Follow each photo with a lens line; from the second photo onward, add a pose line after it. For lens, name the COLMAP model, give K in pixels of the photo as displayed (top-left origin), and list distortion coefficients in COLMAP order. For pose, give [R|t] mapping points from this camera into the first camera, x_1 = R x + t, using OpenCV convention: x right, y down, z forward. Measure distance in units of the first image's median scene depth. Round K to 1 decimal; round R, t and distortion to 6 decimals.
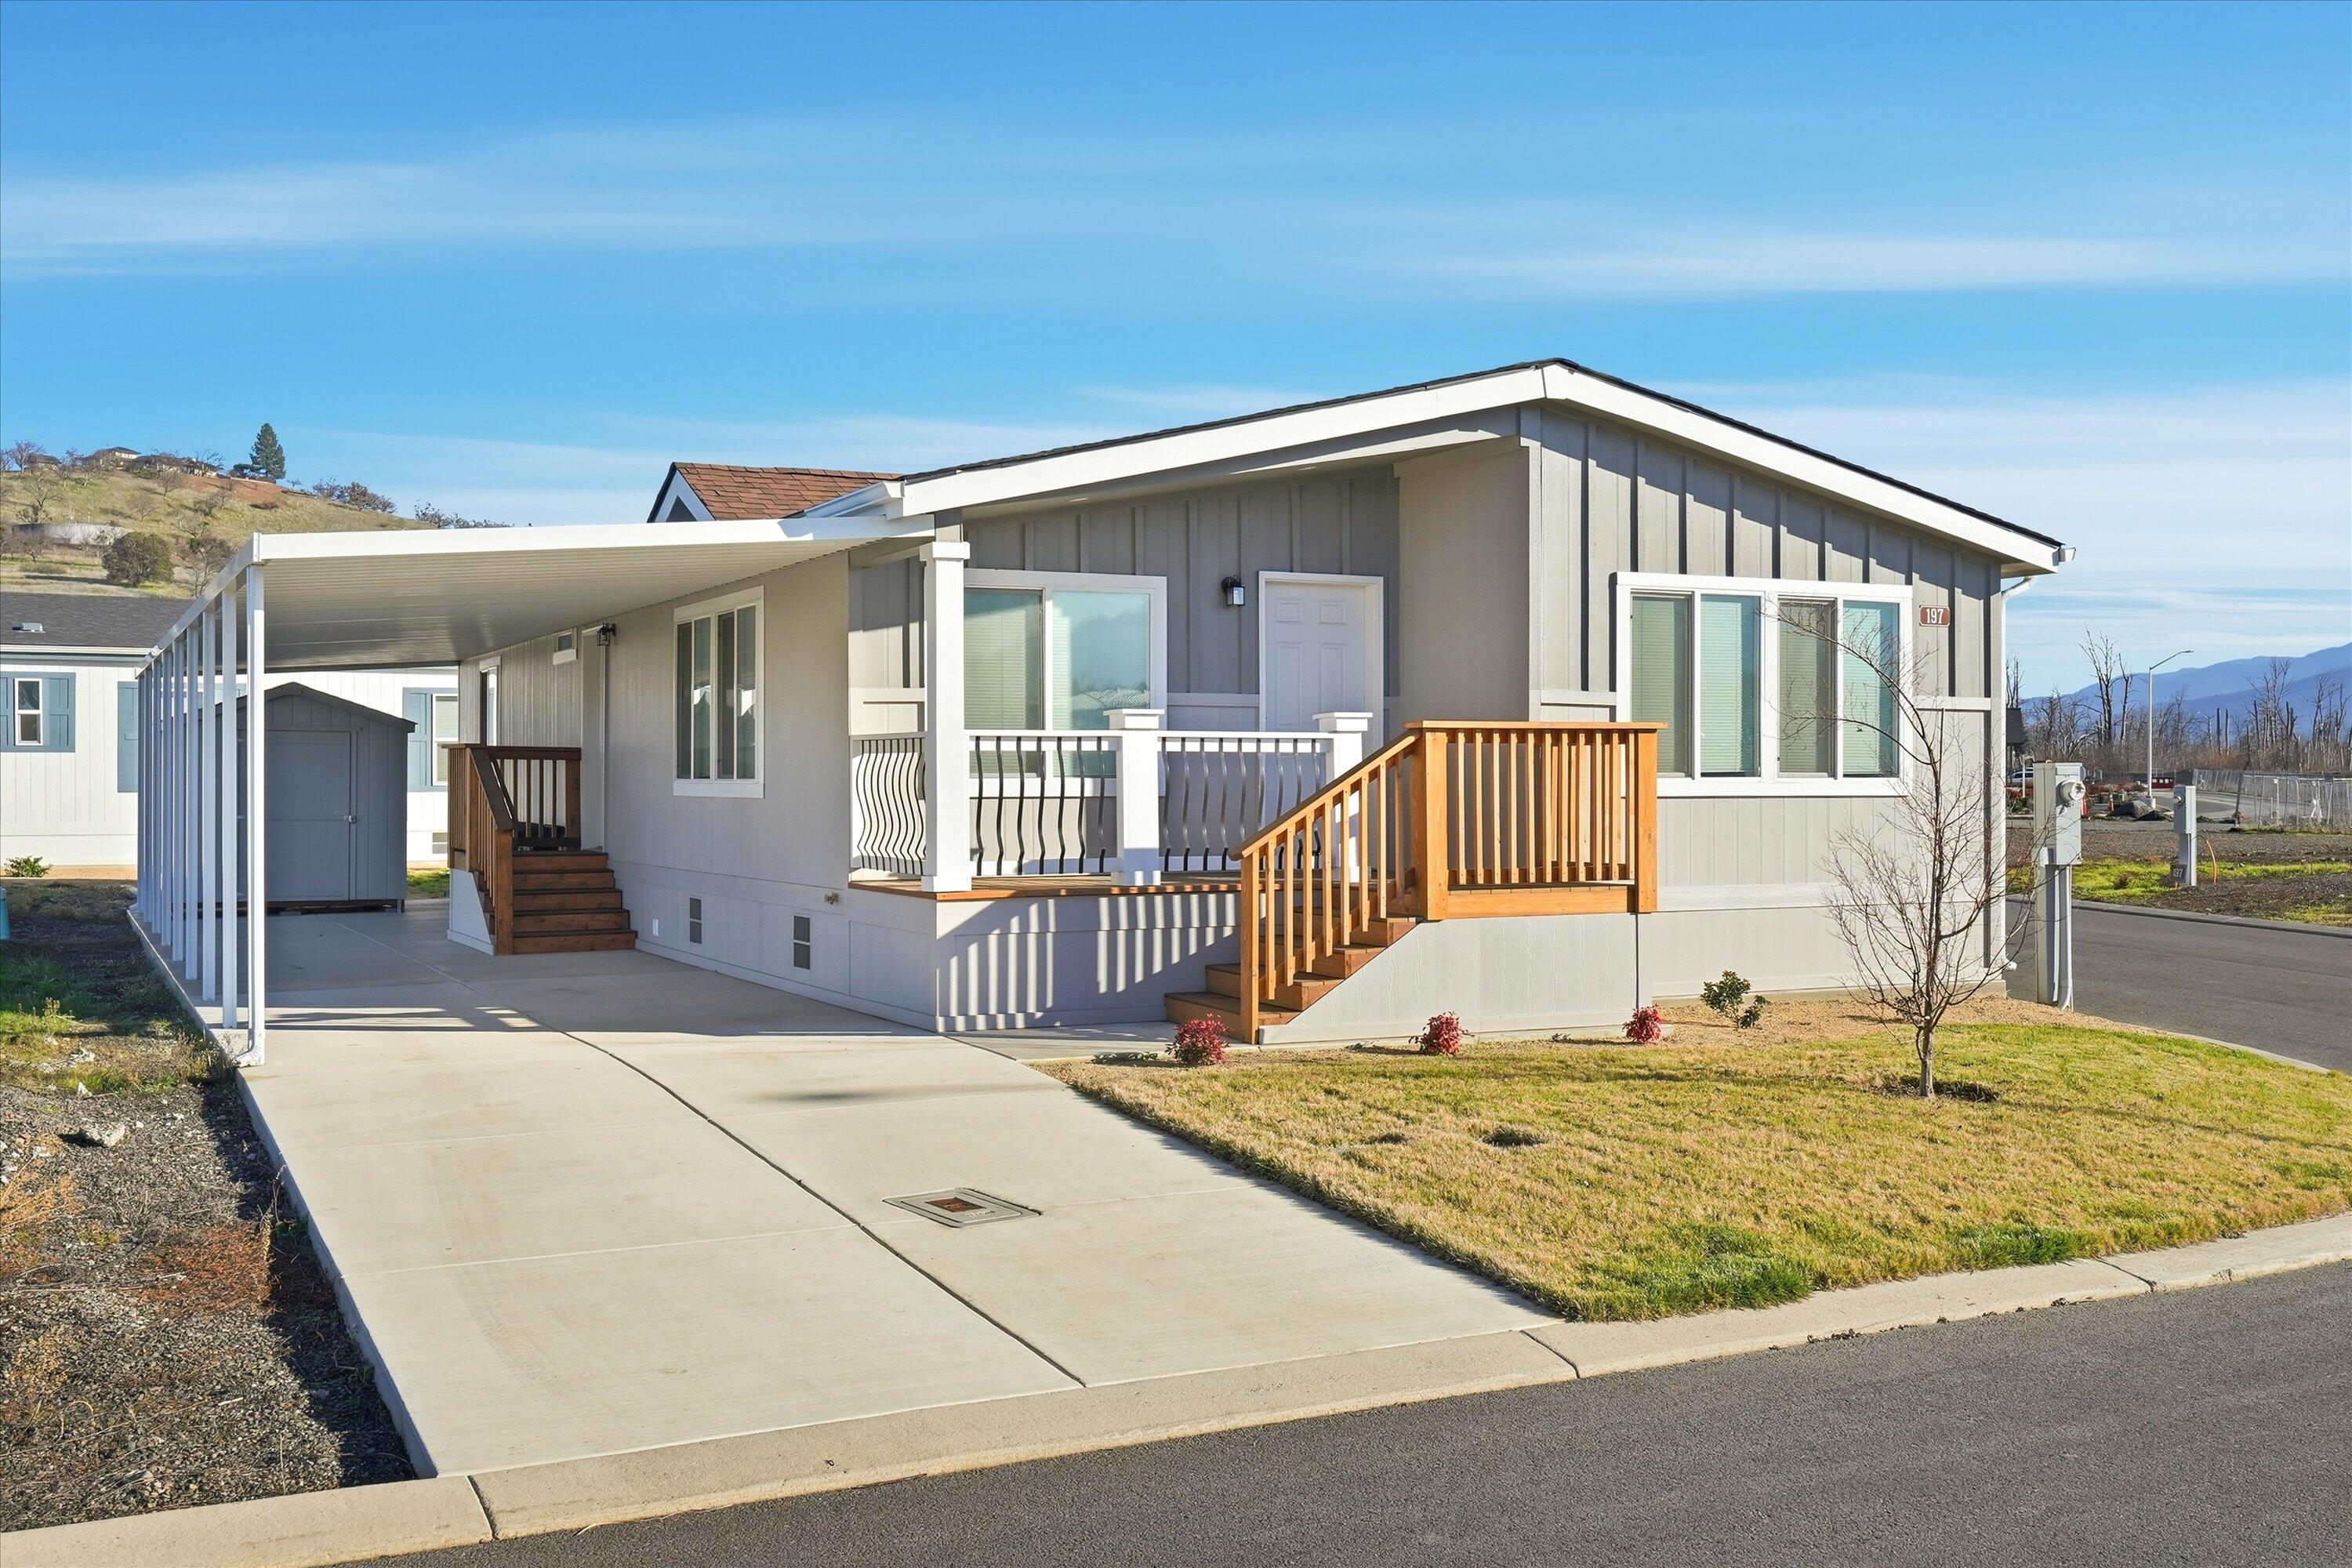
lens RADIAL K [[2179.8, 0, 1176.0], [0, 2179.8, 784.0], [0, 0, 1]] dist [-0.000857, -0.001377]
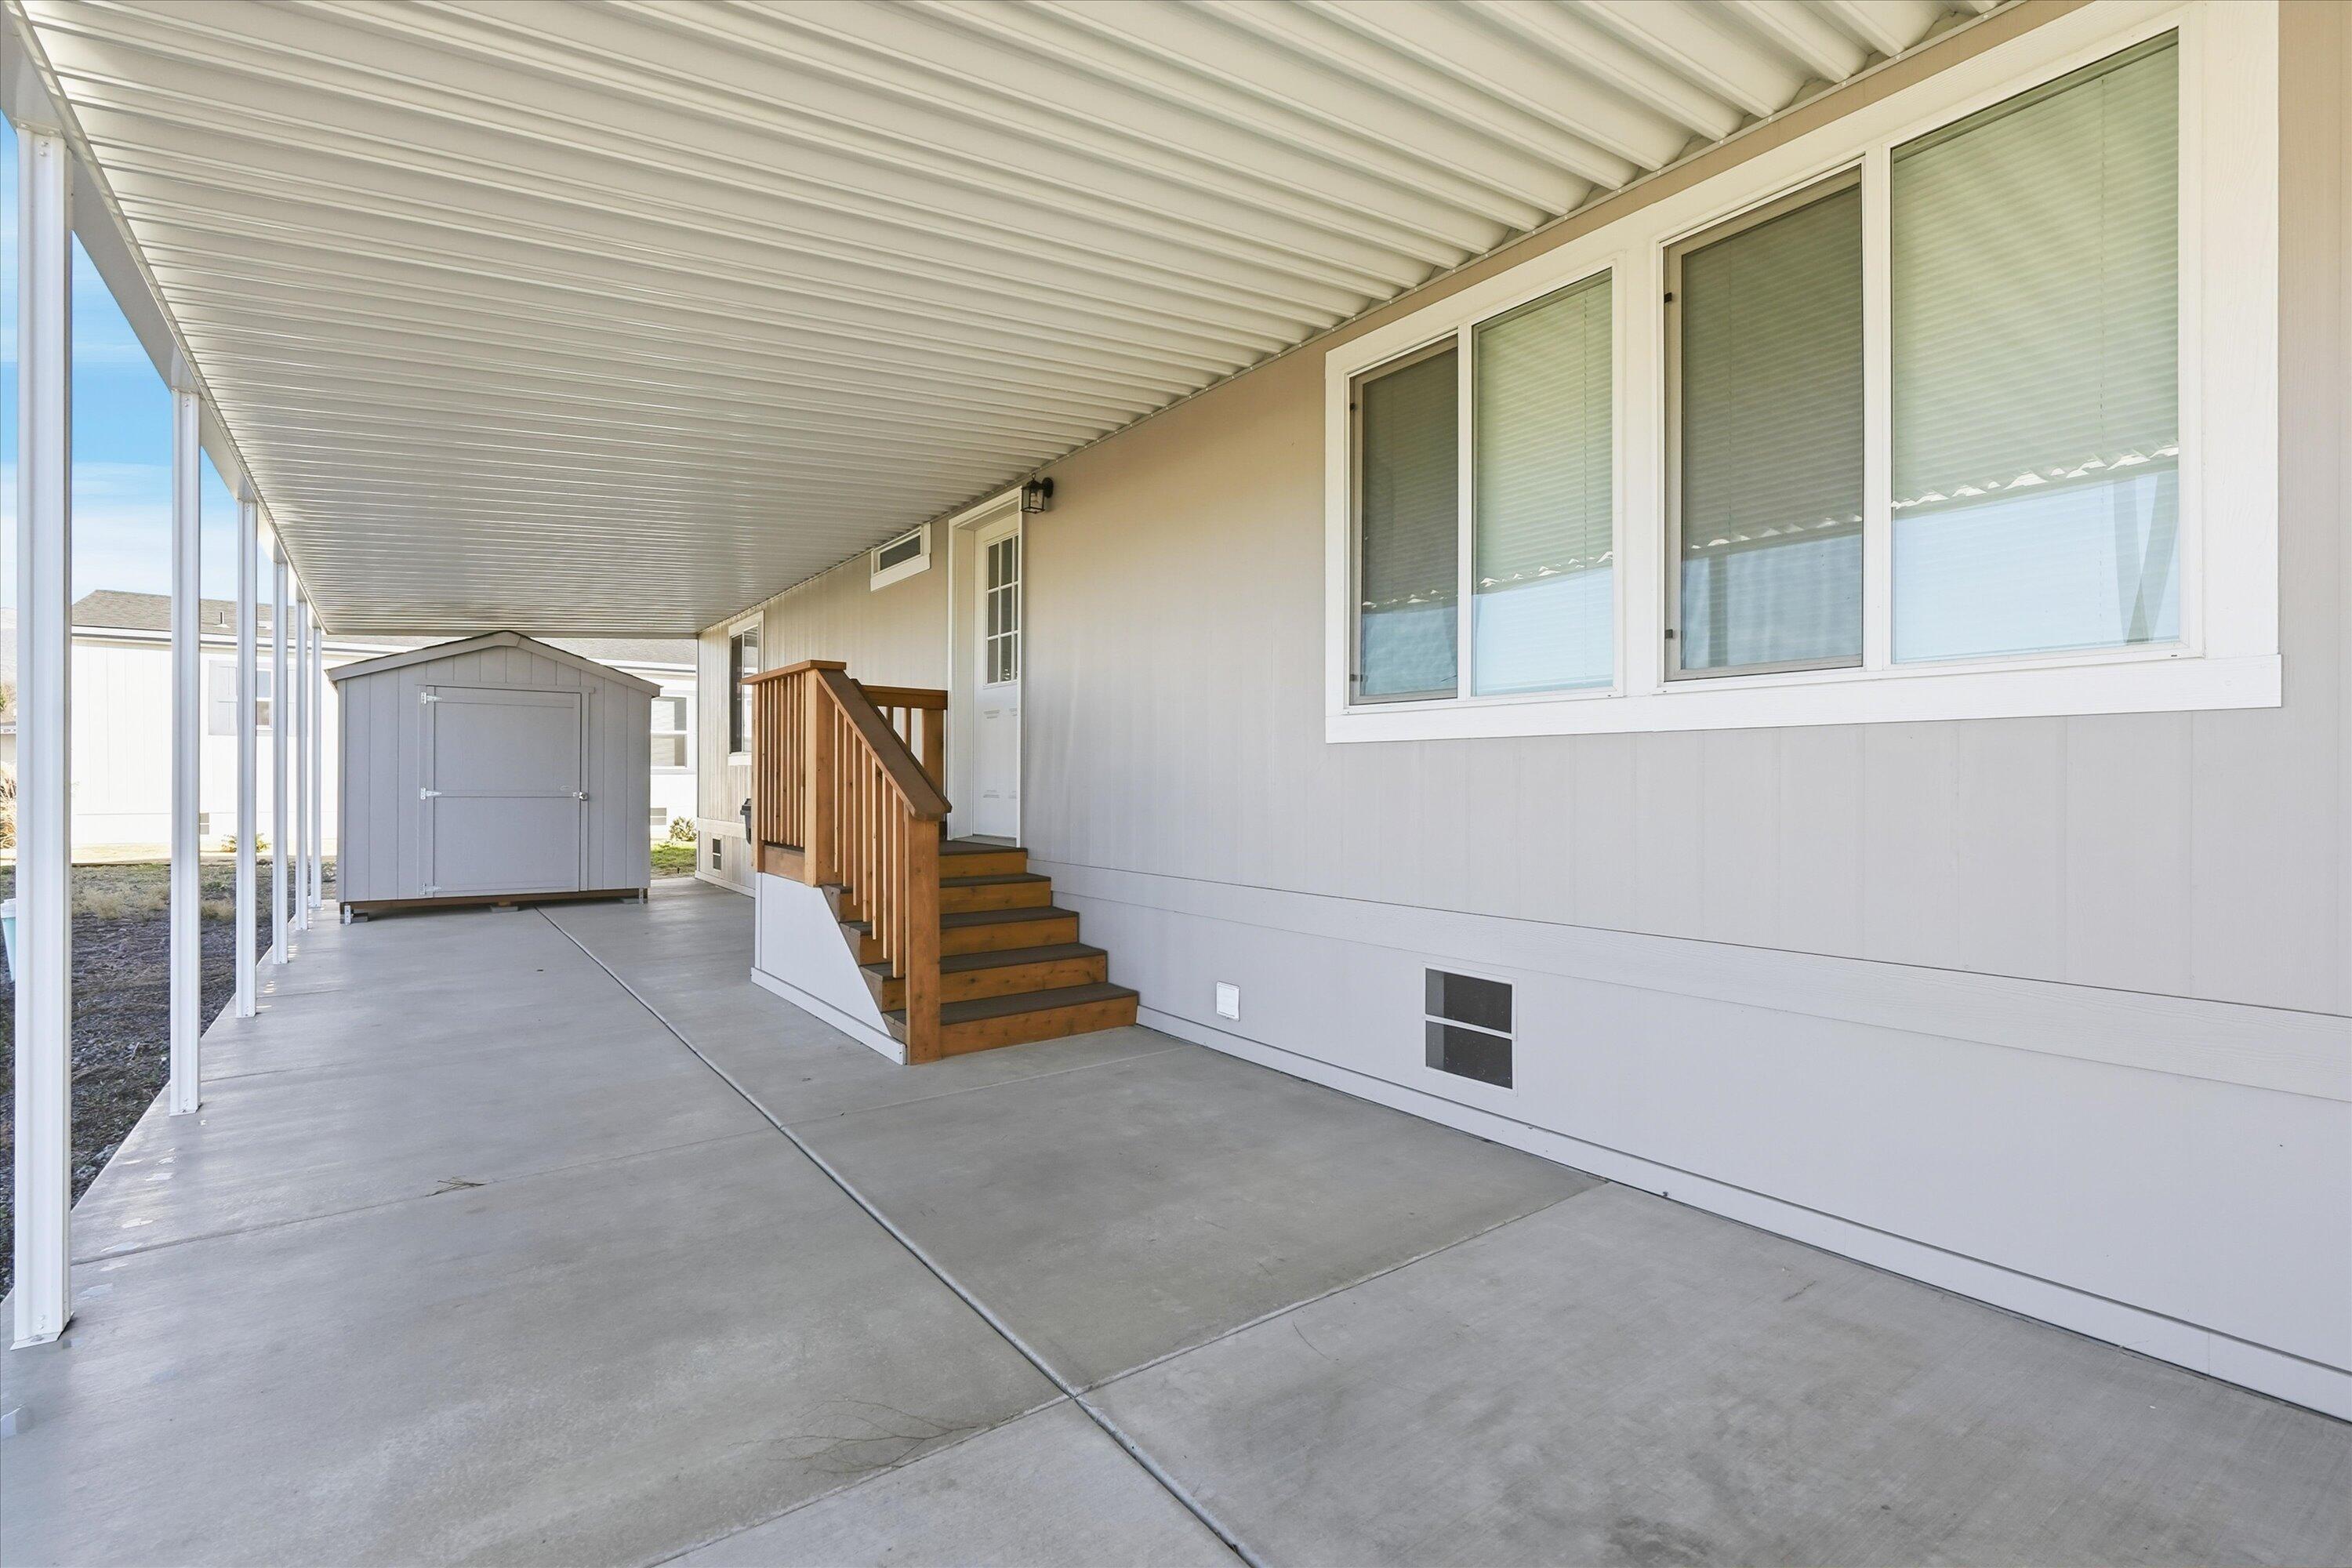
lens RADIAL K [[1083.0, 0, 1166.1], [0, 1083.0, 774.4], [0, 0, 1]] dist [-0.002989, -0.000491]
pose [[0.989723, 0.000953, 0.142994, -3.403544], [-0.000244, 0.999988, -0.004977, 0.153634], [-0.142997, 0.004891, 0.989711, 8.771521]]
